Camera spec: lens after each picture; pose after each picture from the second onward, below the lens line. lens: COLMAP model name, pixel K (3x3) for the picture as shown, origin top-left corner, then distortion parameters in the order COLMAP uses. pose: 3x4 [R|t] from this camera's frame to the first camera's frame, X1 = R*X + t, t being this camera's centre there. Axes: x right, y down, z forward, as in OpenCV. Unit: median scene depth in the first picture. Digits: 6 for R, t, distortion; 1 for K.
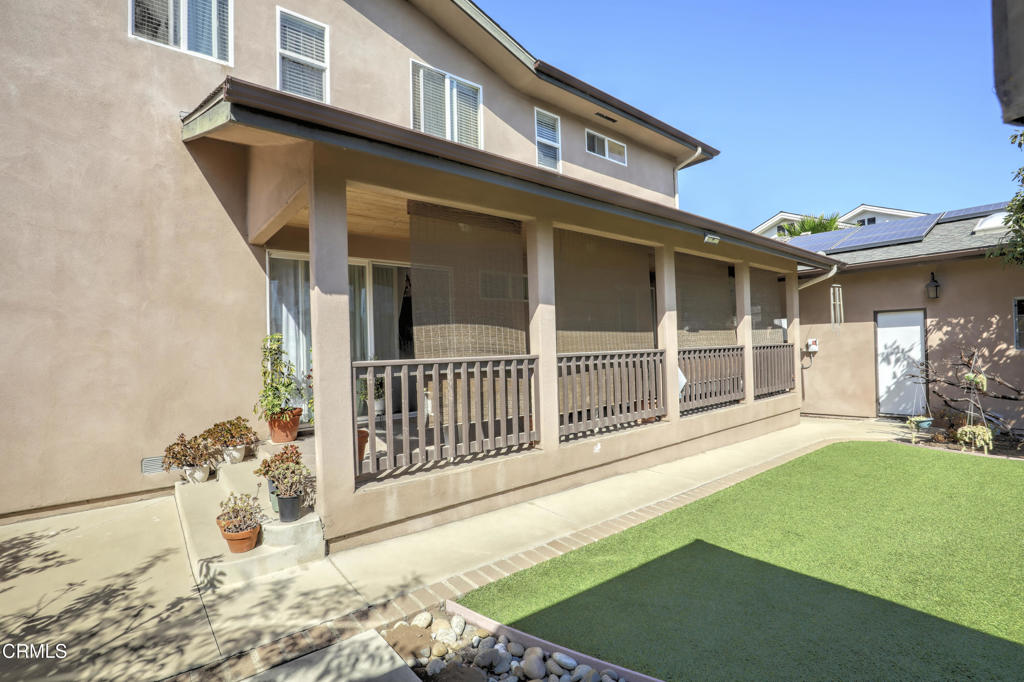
lens RADIAL K [[470.5, 0, 512.0], [0, 470.5, 341.0], [0, 0, 1]] dist [-0.022011, -0.000179]
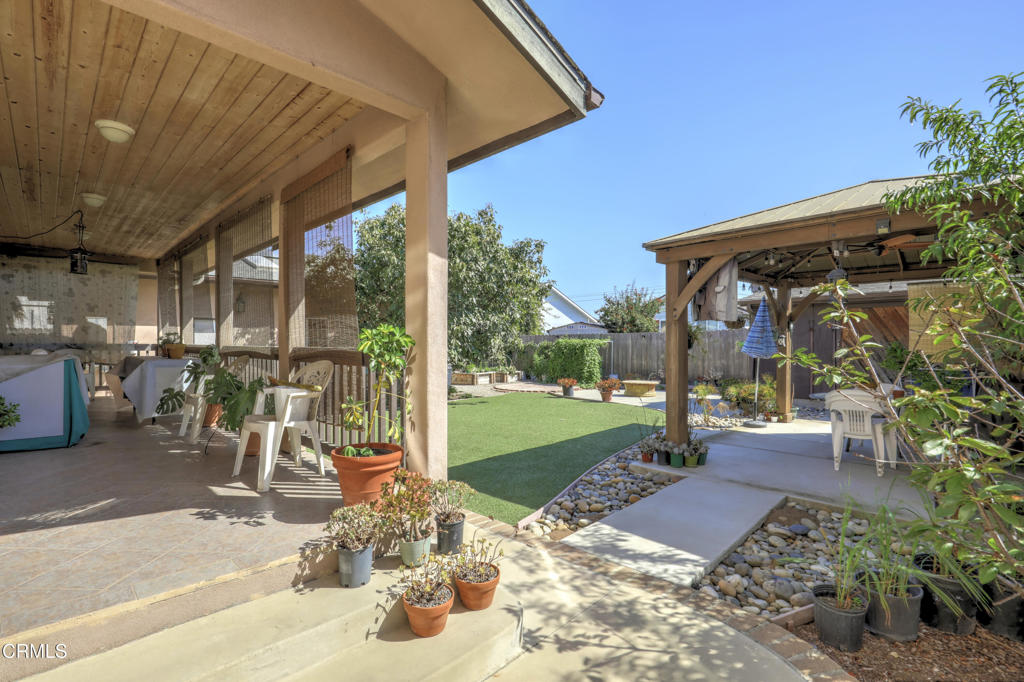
lens RADIAL K [[470.5, 0, 512.0], [0, 470.5, 341.0], [0, 0, 1]] dist [-0.022011, -0.000179]
pose [[-0.101737, 0.026355, 0.994462, -1.524507], [-0.003413, 0.999634, -0.026841, 0.064800], [-0.994805, -0.006125, -0.101610, 1.183050]]
